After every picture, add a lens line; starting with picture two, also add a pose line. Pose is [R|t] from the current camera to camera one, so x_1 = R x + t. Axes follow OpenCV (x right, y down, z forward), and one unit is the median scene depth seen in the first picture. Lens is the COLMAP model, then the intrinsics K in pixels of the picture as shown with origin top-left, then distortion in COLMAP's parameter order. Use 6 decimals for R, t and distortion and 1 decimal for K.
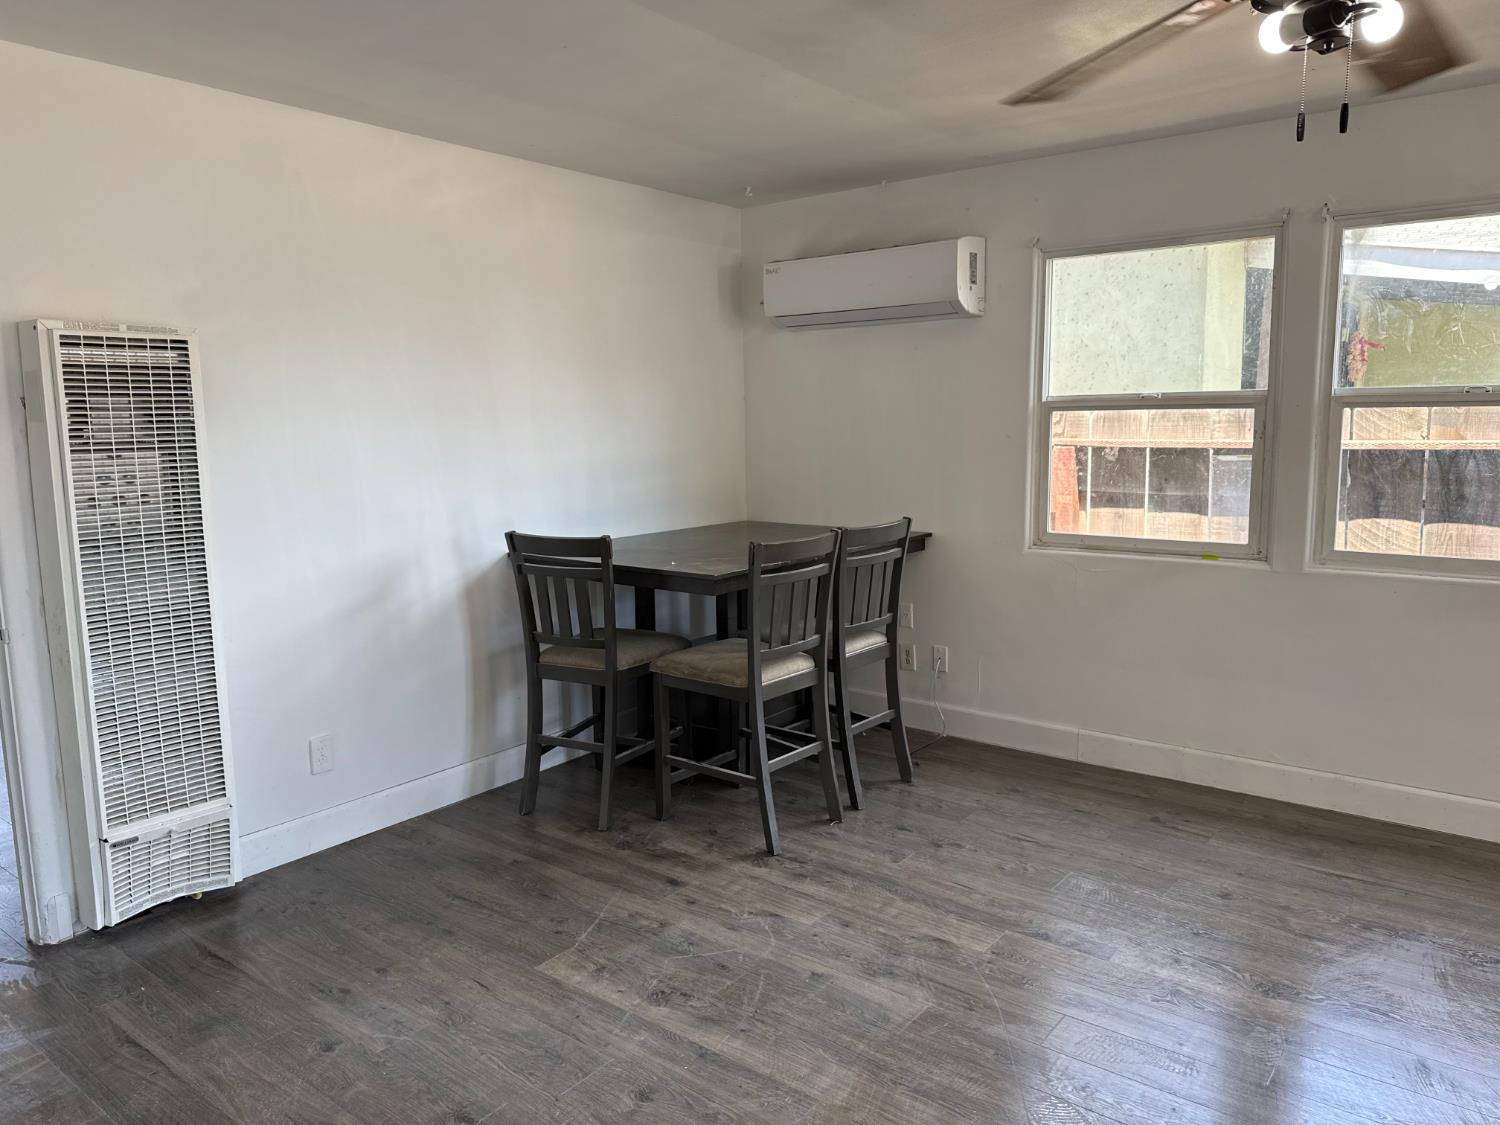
lens RADIAL K [[1058.4, 0, 756.4], [0, 1058.4, 563.7], [0, 0, 1]] dist [0.105460, -0.151961]
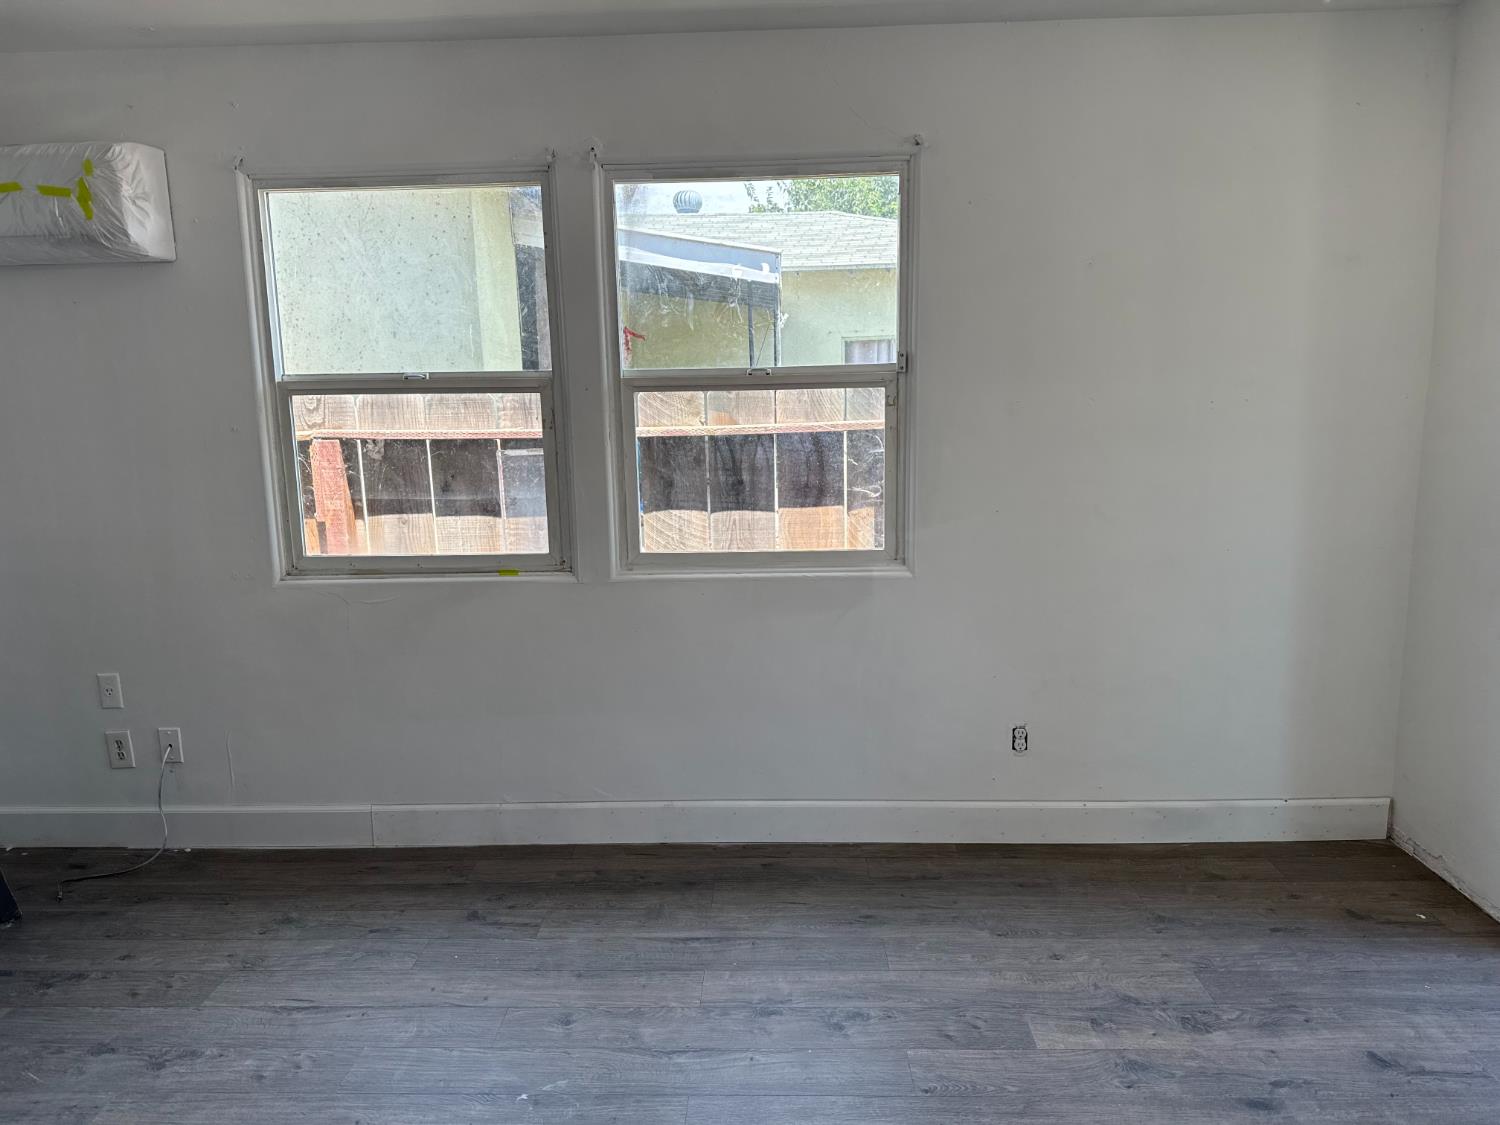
lens RADIAL K [[1058.4, 0, 756.4], [0, 1058.4, 563.7], [0, 0, 1]] dist [0.105460, -0.151961]
pose [[0.807867, -0.097625, 0.581222, 0.094564], [0.090103, 0.995051, 0.041896, -0.028501], [-0.582436, 0.018524, 0.812666, 0.209422]]
